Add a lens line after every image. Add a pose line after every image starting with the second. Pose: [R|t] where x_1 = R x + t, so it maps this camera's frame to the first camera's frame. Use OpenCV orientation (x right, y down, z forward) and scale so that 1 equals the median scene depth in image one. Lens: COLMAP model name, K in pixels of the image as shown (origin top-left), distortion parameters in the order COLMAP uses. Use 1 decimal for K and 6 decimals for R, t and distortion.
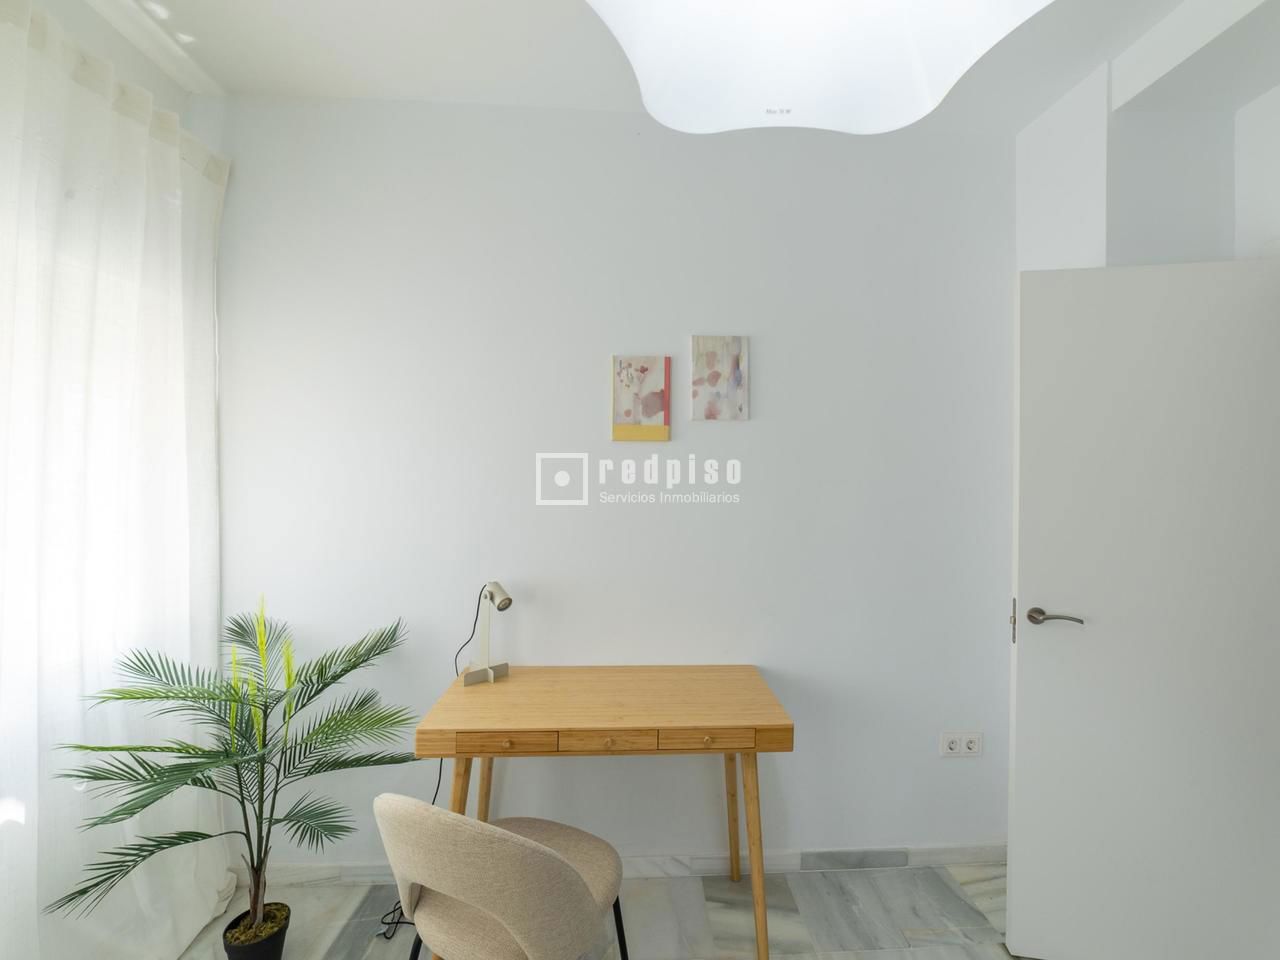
lens RADIAL K [[558.2, 0, 665.6], [0, 558.2, 470.9], [0, 0, 1]] dist [-0.018224, 0.000363]
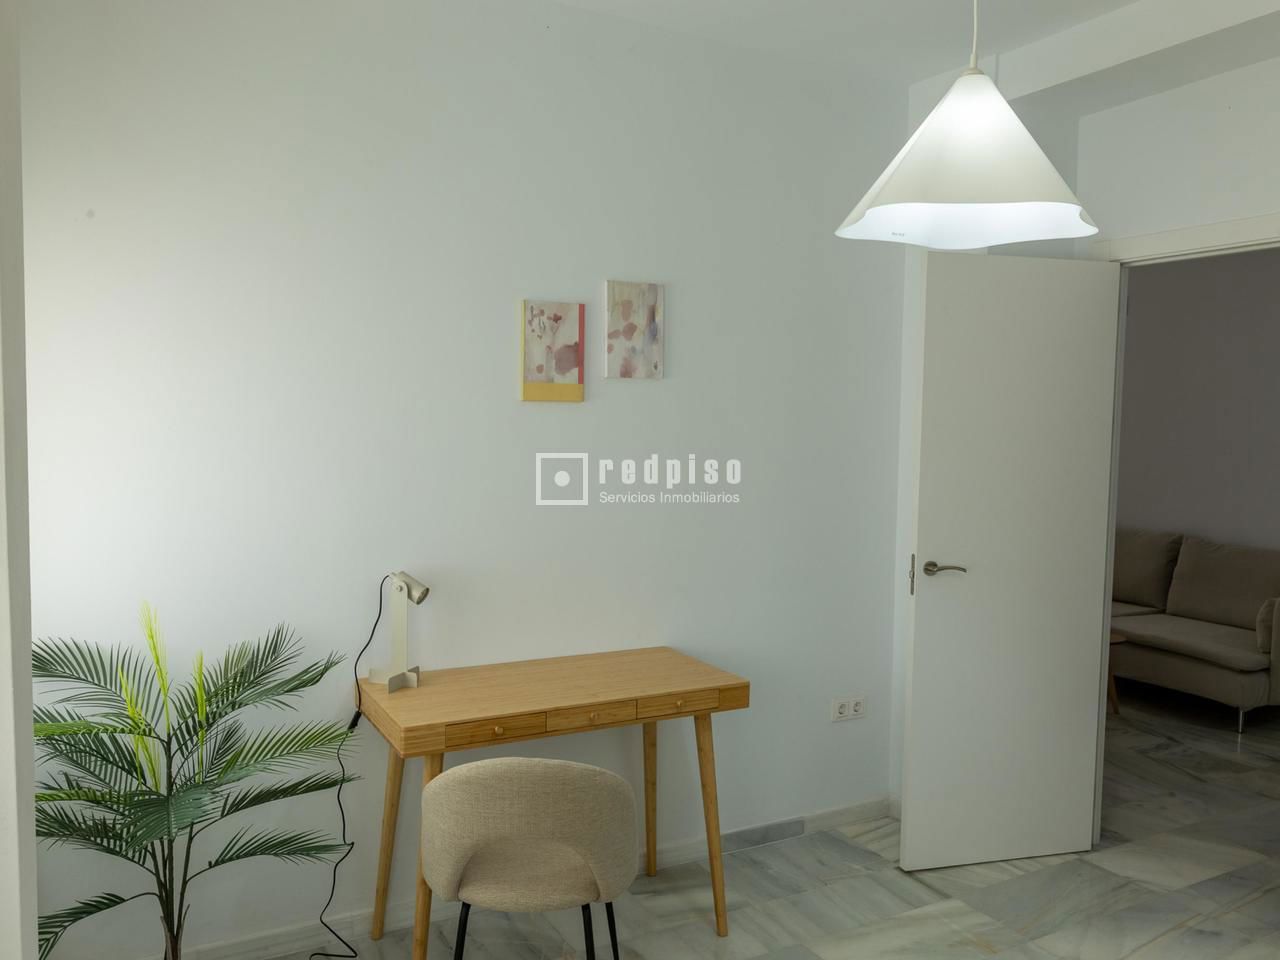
lens RADIAL K [[985.7, 0, 643.7], [0, 985.7, 486.5], [0, 0, 1]] dist [0.002318, 0.000761]
pose [[0.907723, -0.025355, 0.418803, -0.558575], [-0.008707, 0.996819, 0.079219, -0.044930], [-0.419480, -0.075555, 0.904615, -0.444412]]
